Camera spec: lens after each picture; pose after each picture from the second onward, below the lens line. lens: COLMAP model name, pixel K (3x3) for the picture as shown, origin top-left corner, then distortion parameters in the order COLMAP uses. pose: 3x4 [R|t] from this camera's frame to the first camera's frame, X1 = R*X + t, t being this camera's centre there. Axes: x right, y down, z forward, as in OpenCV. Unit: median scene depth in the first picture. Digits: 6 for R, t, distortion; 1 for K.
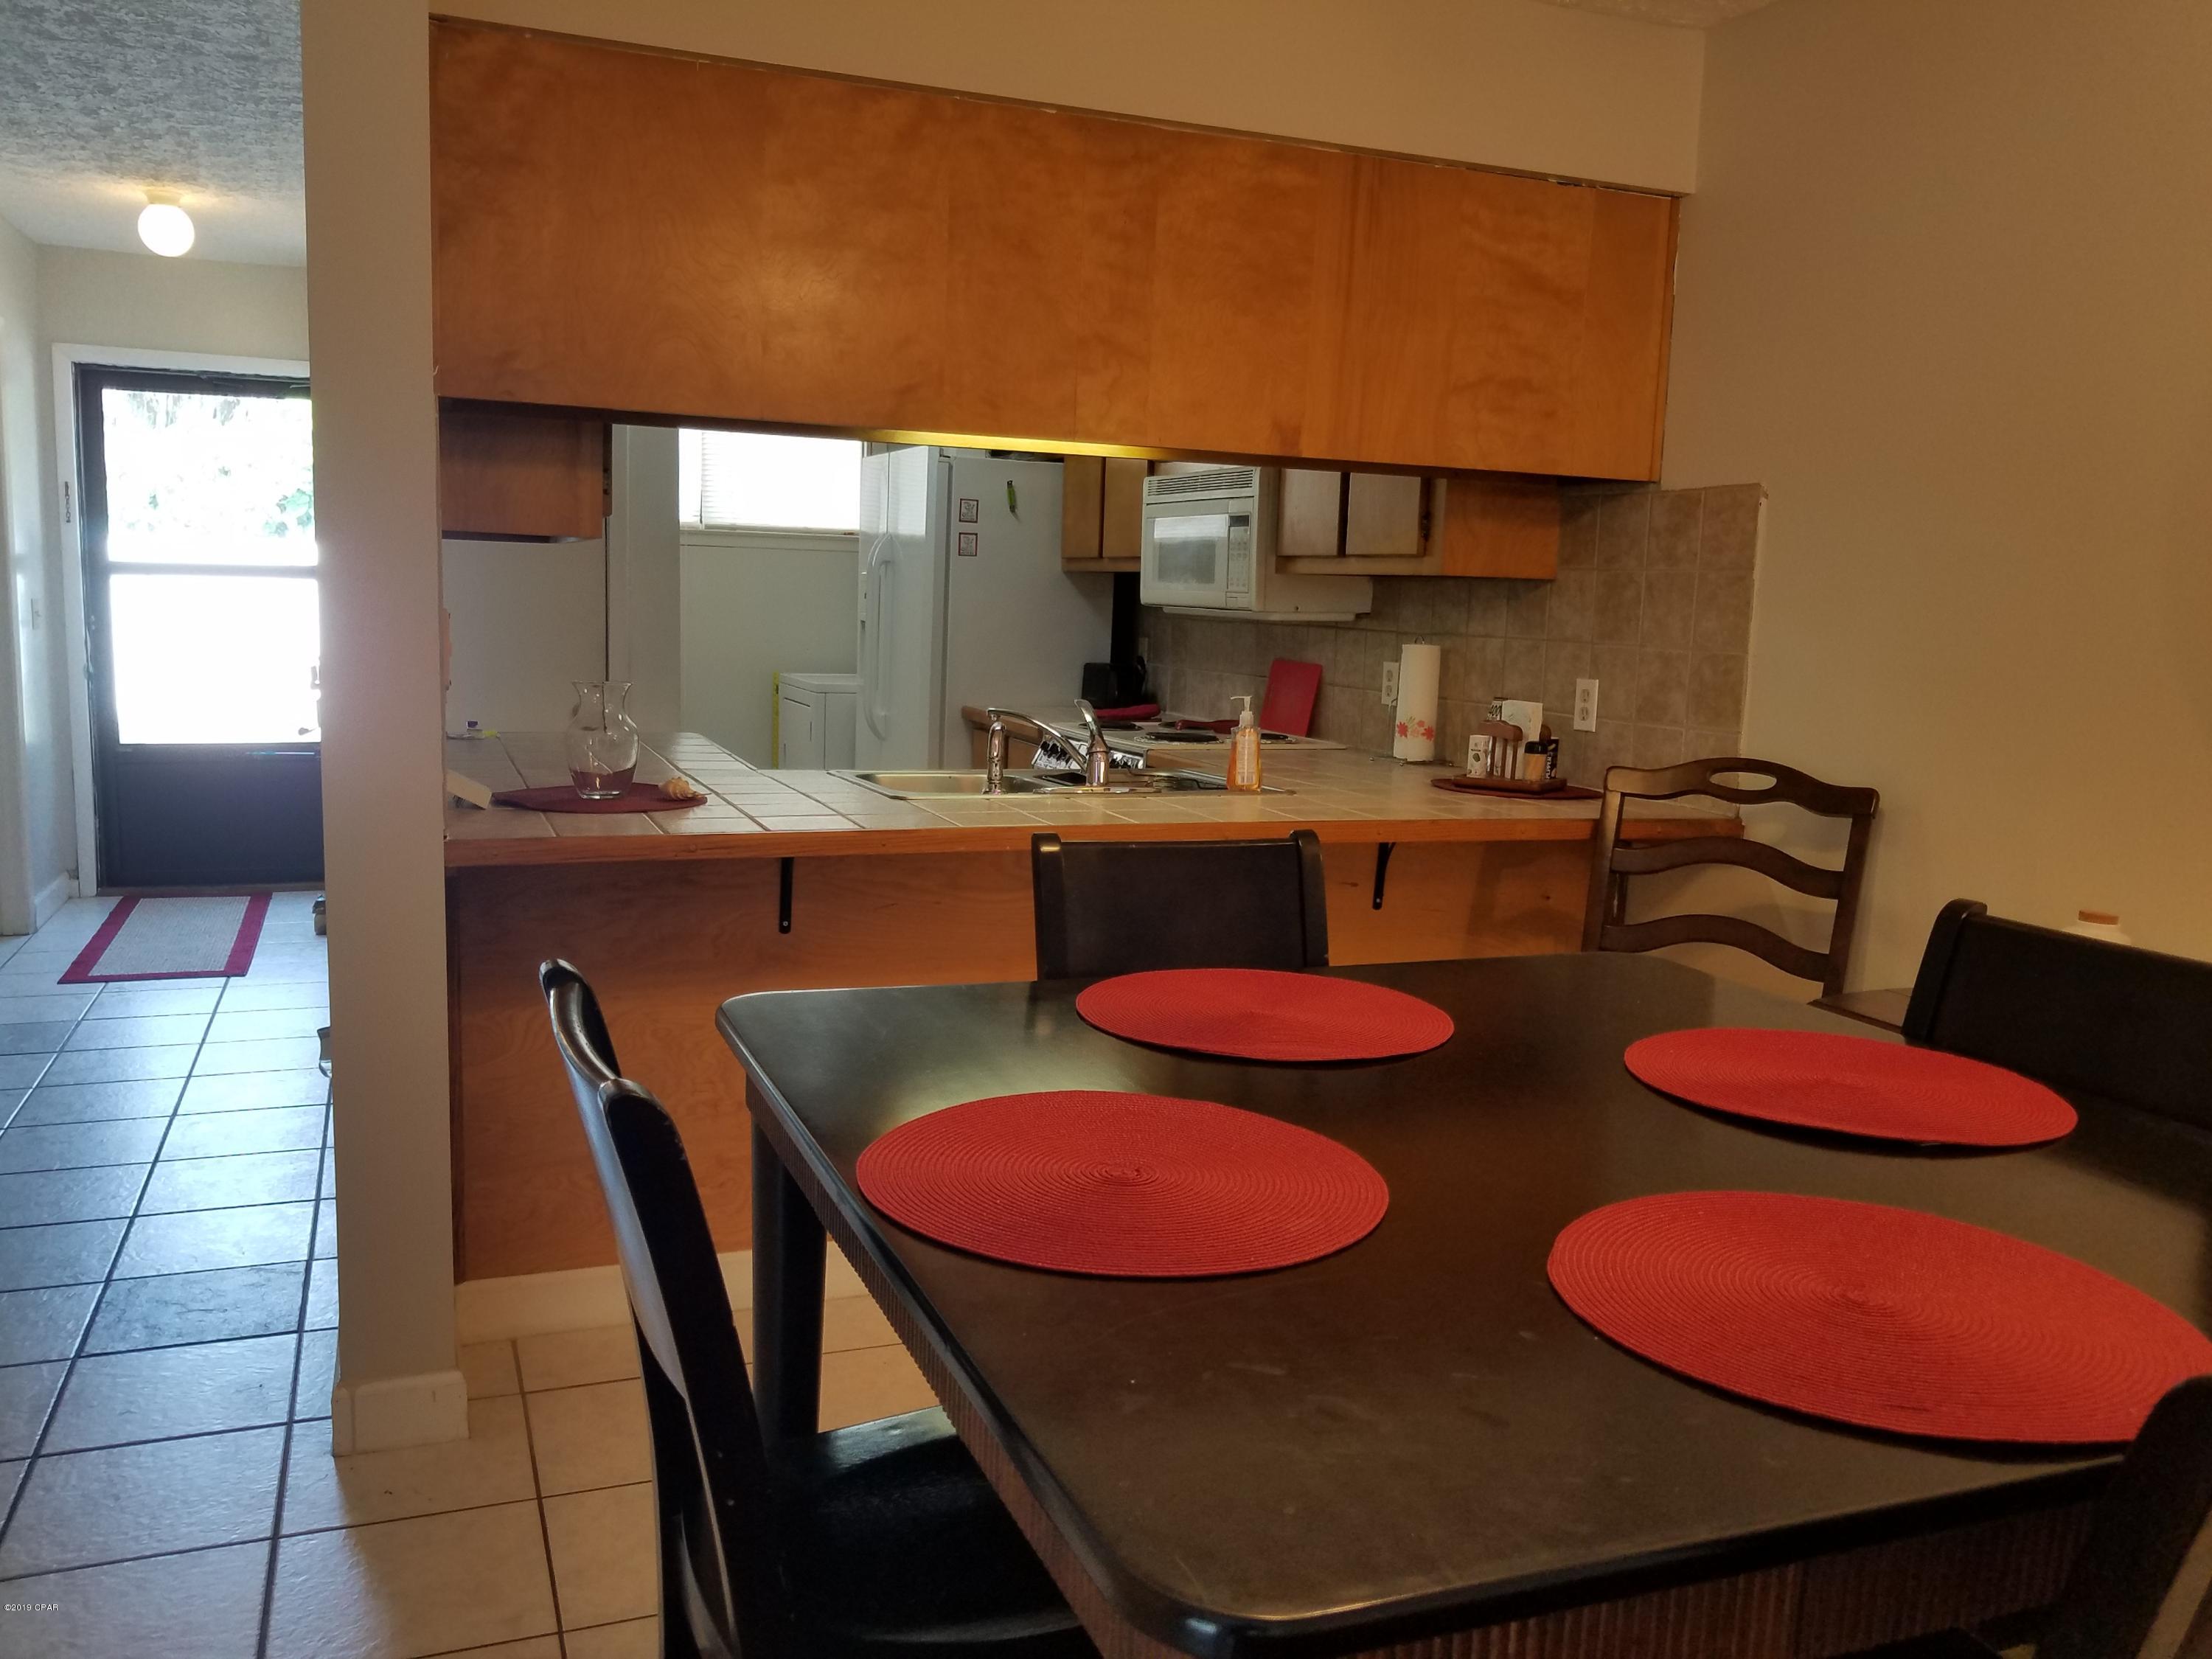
lens RADIAL K [[1731.1, 0, 1046.0], [0, 1731.1, 857.8], [0, 0, 1]] dist [-0.026968, 0.030671]
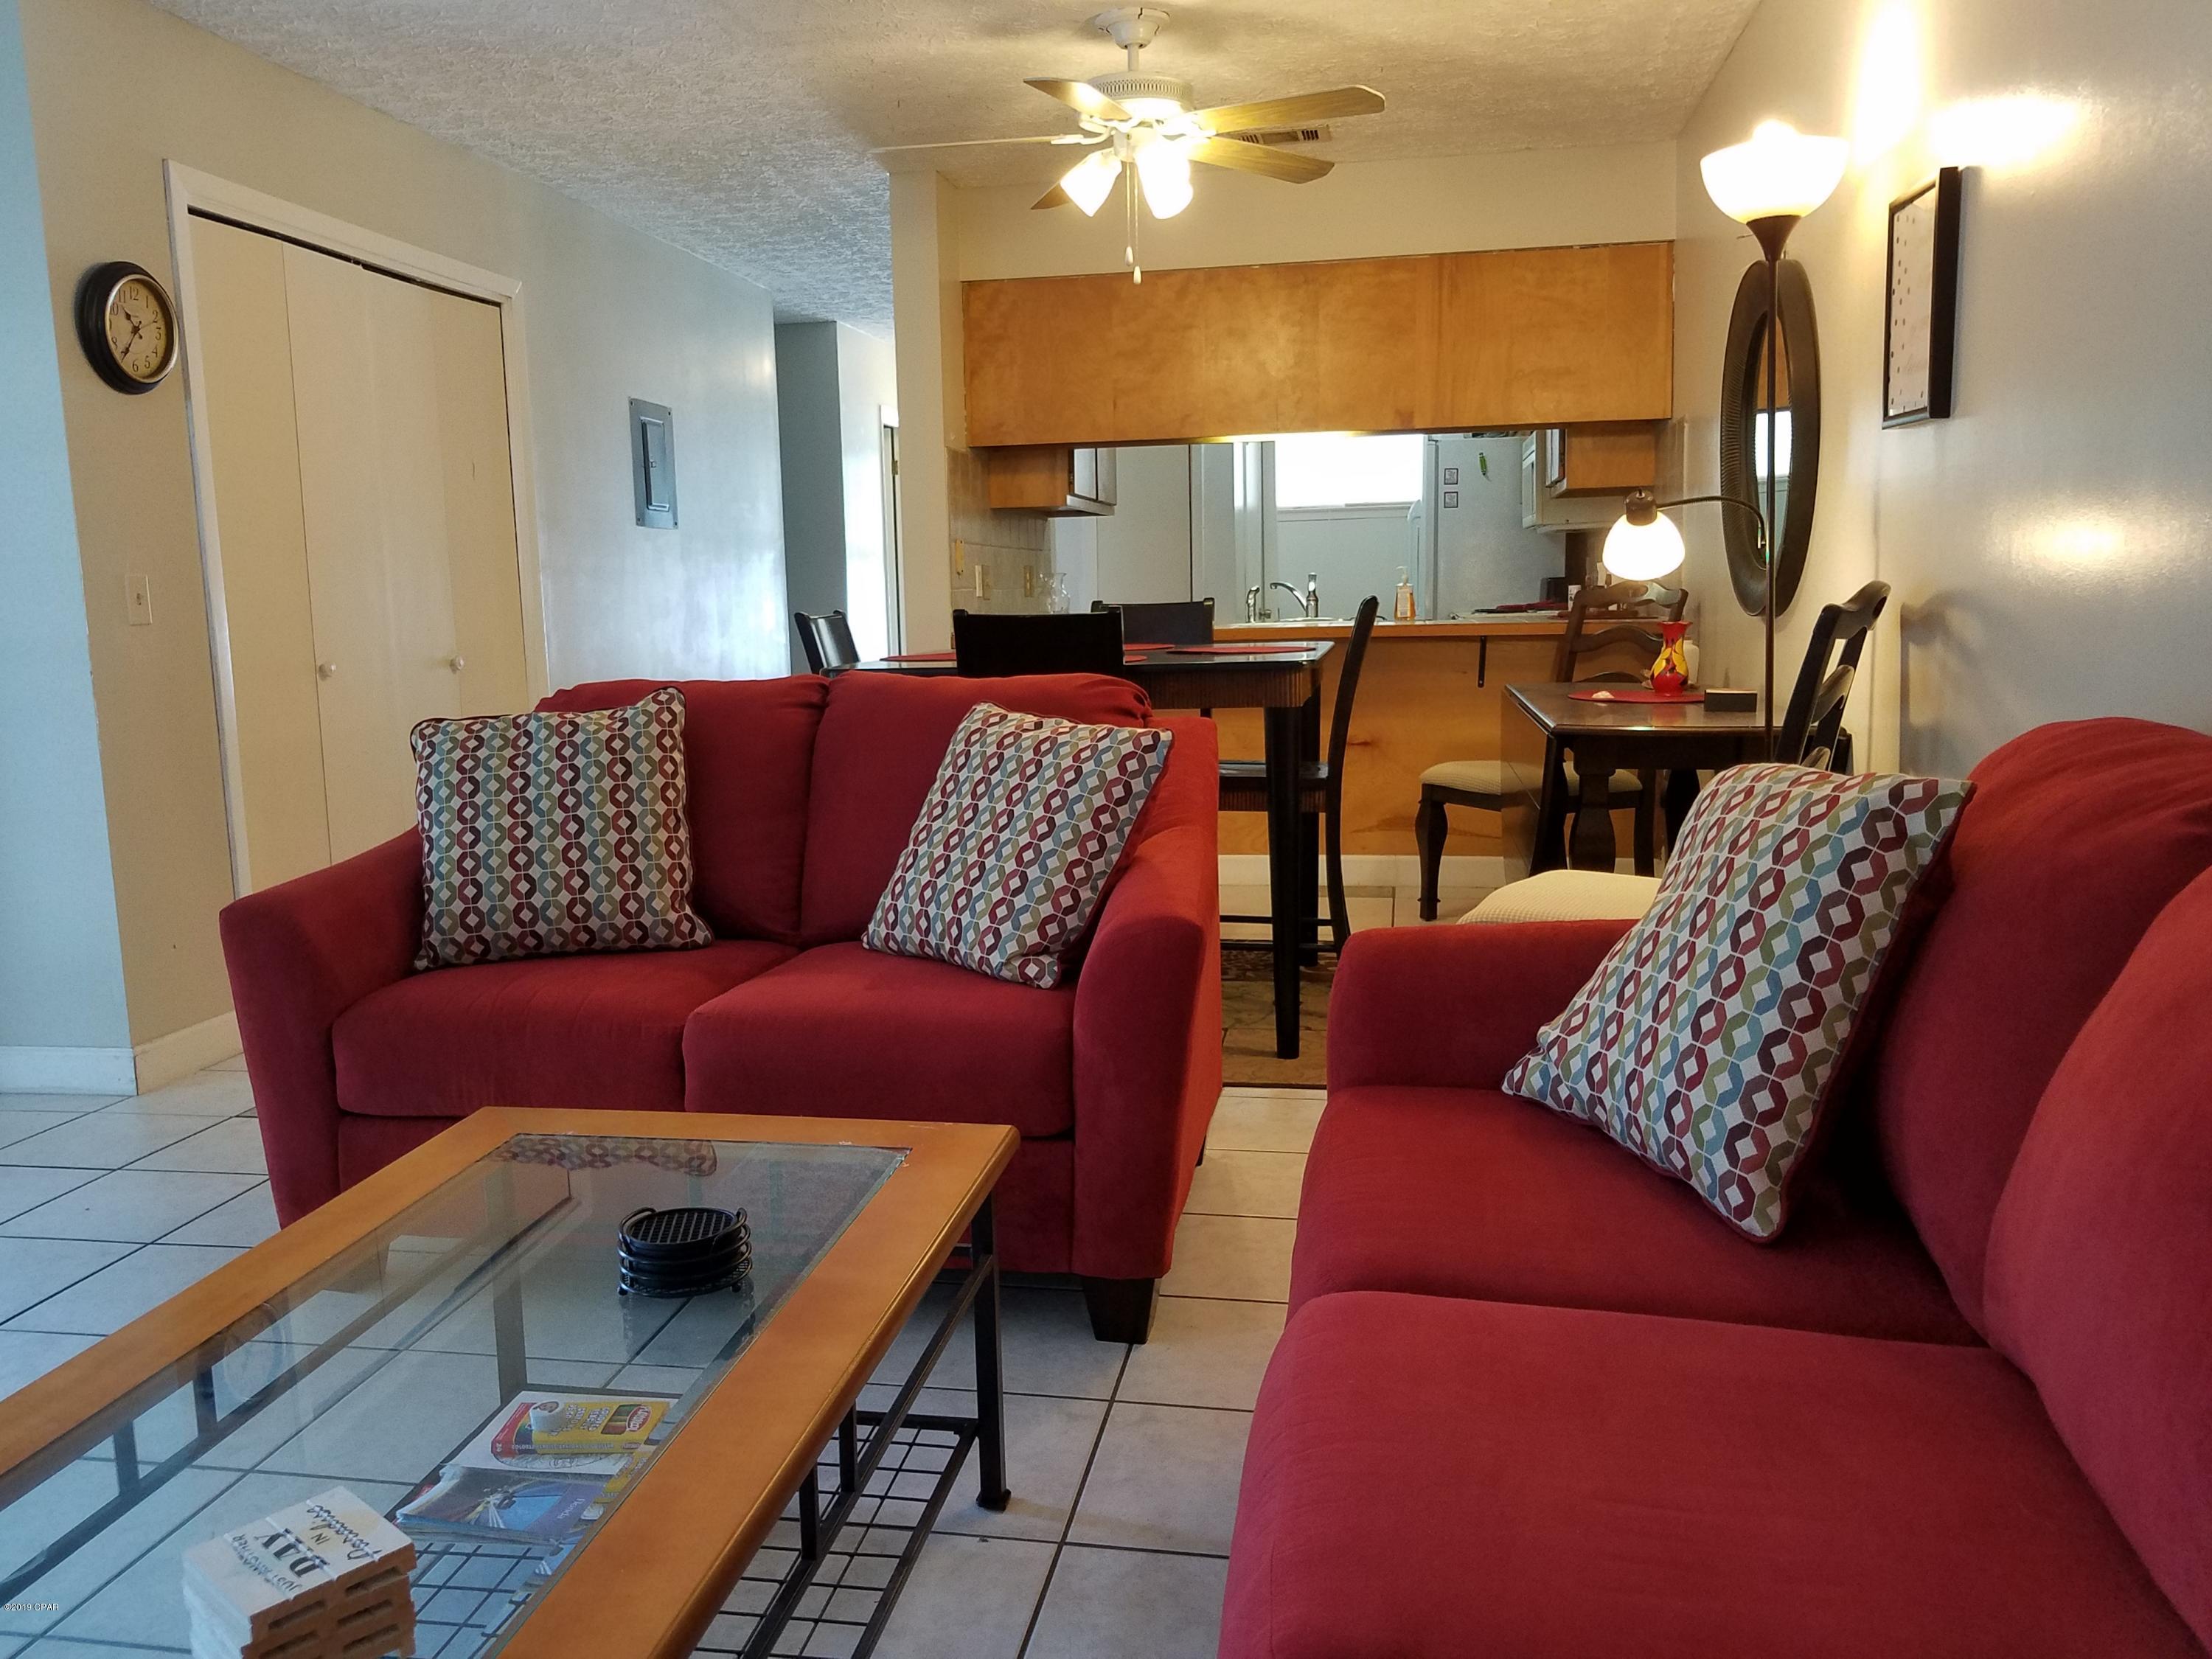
lens RADIAL K [[1731.1, 0, 1086.3], [0, 1731.1, 828.6], [0, 0, 1]] dist [-0.026968, 0.030671]
pose [[0.858081, 0.010953, -0.513398, 0.622216], [-0.020568, 0.999703, -0.013048, 0.169365], [0.513103, 0.021756, 0.858051, -0.557659]]
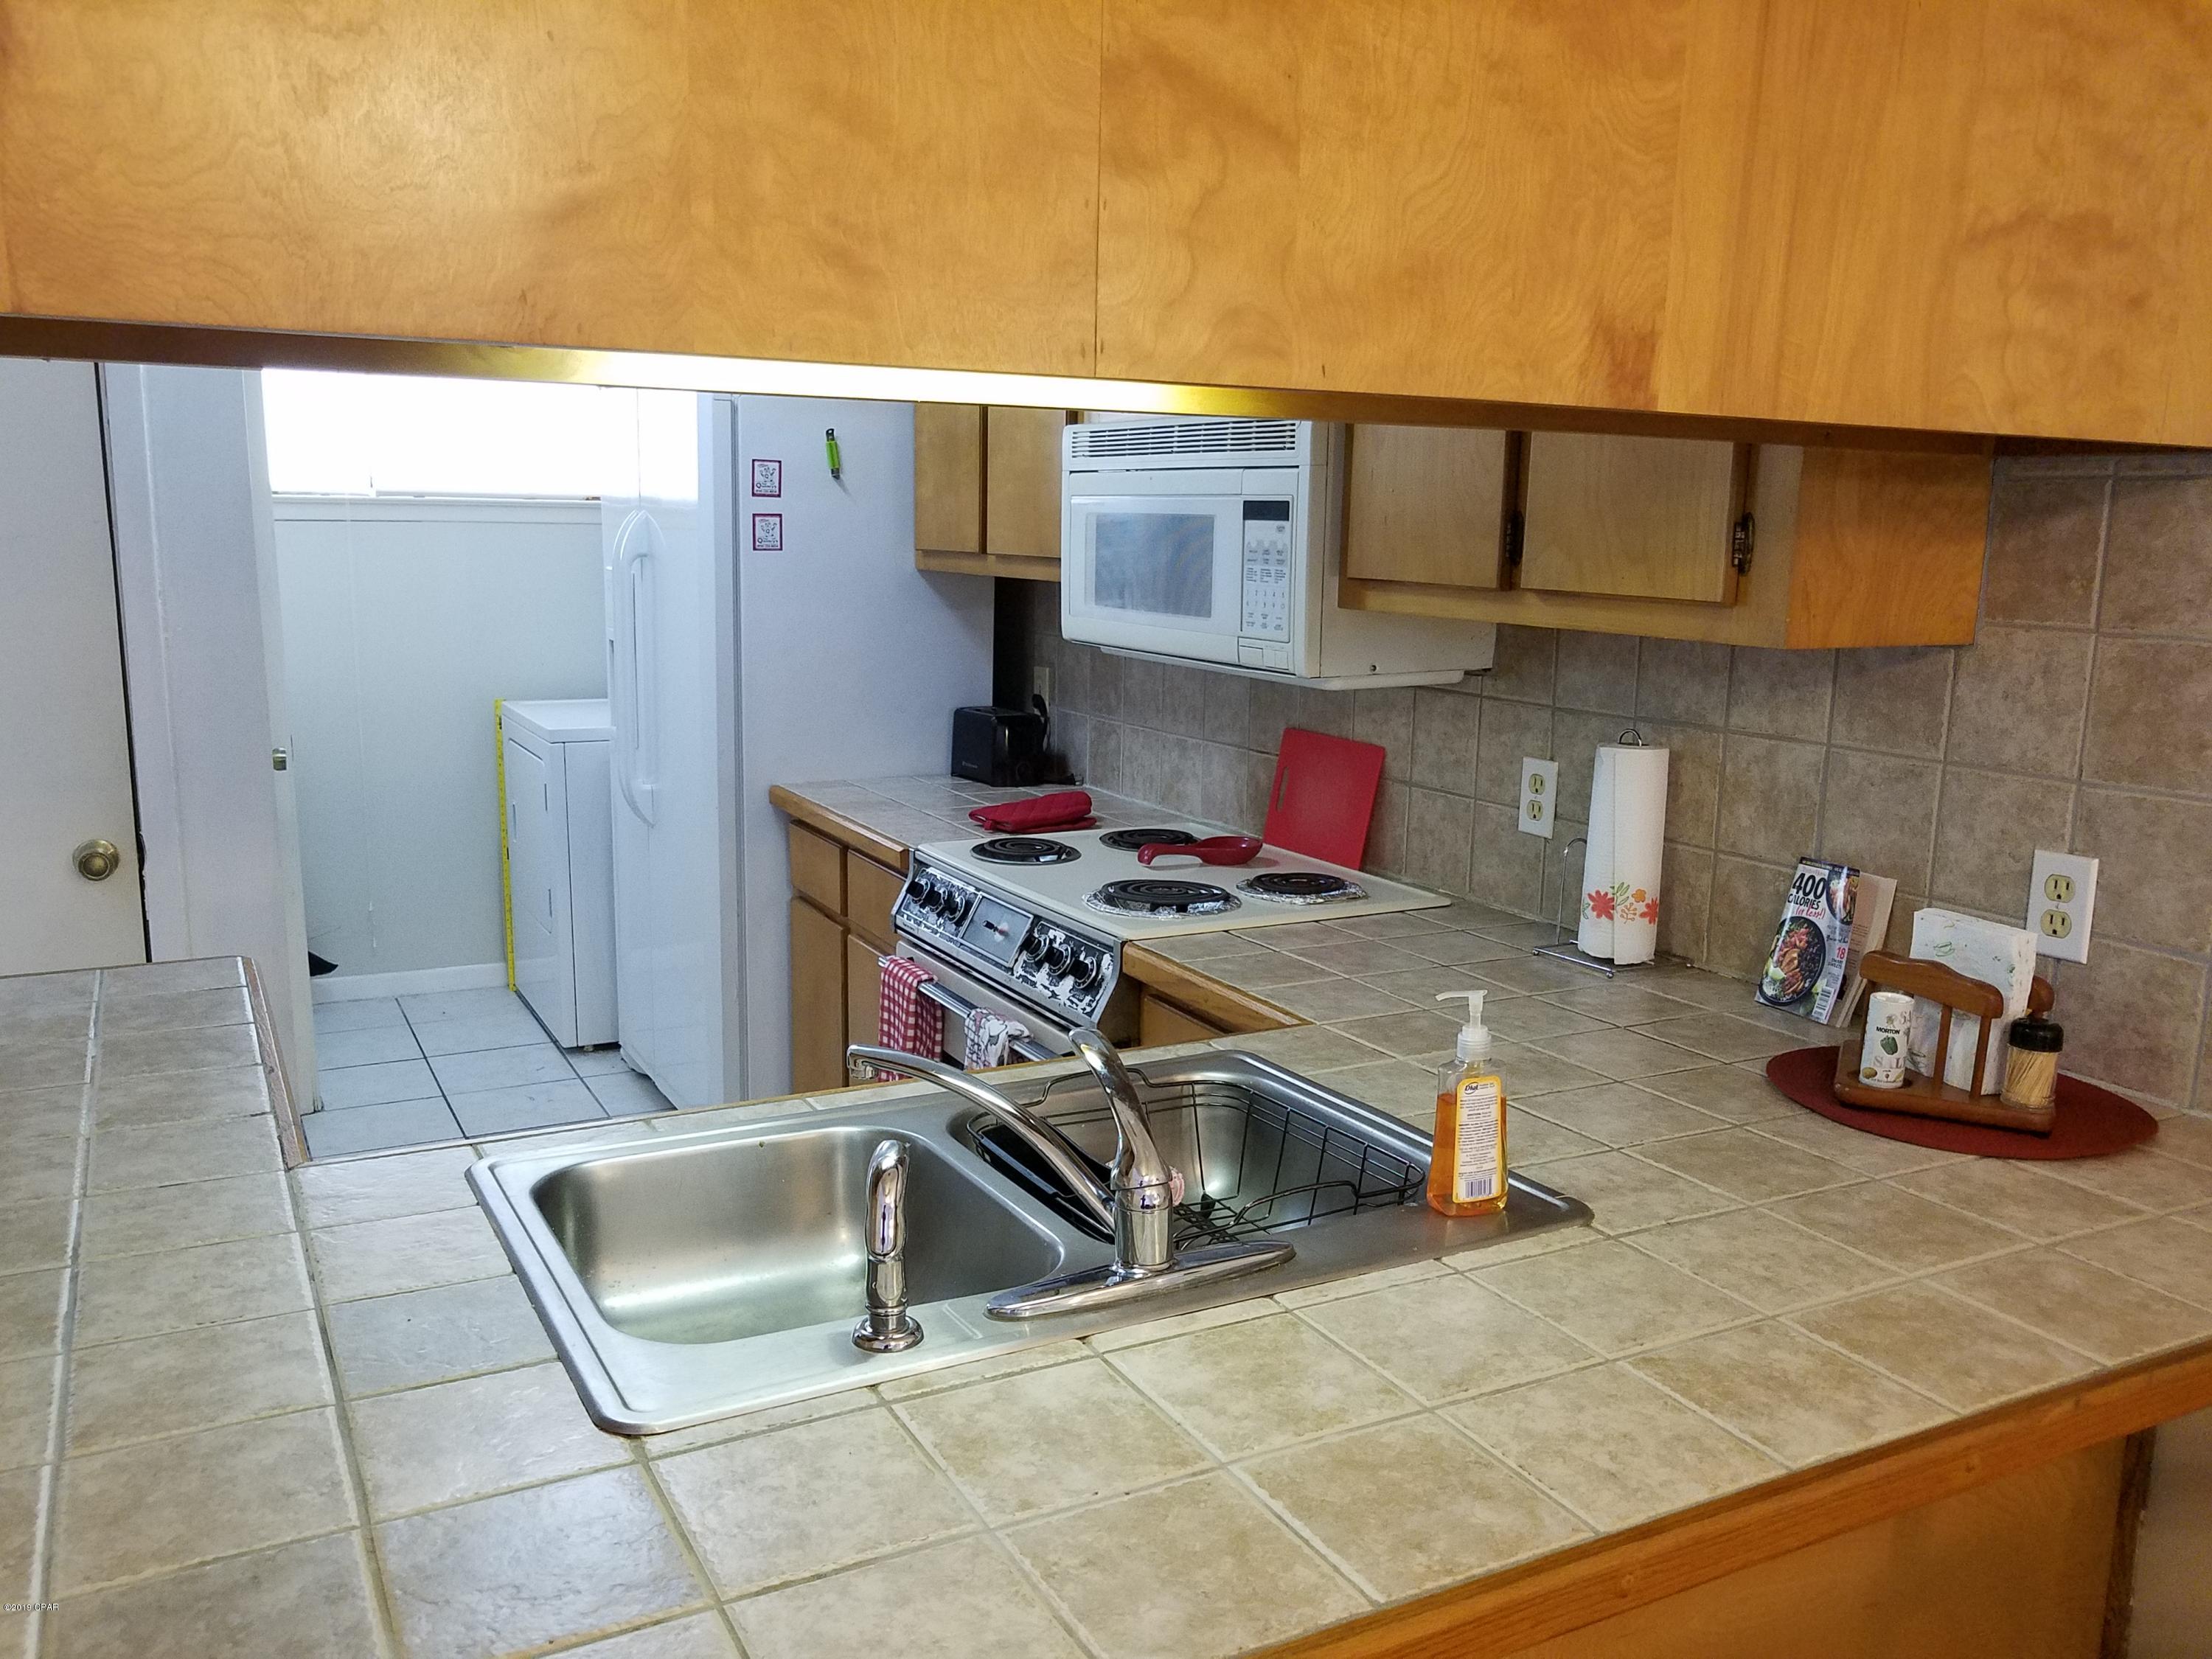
lens RADIAL K [[1731.1, 0, 1046.4], [0, 1731.1, 858.8], [0, 0, 1]] dist [-0.026968, 0.030671]
pose [[0.993144, -0.038738, 0.110293, -0.025794], [0.033768, 0.998344, 0.046576, -0.124578], [-0.111915, -0.042532, 0.992807, 0.505439]]
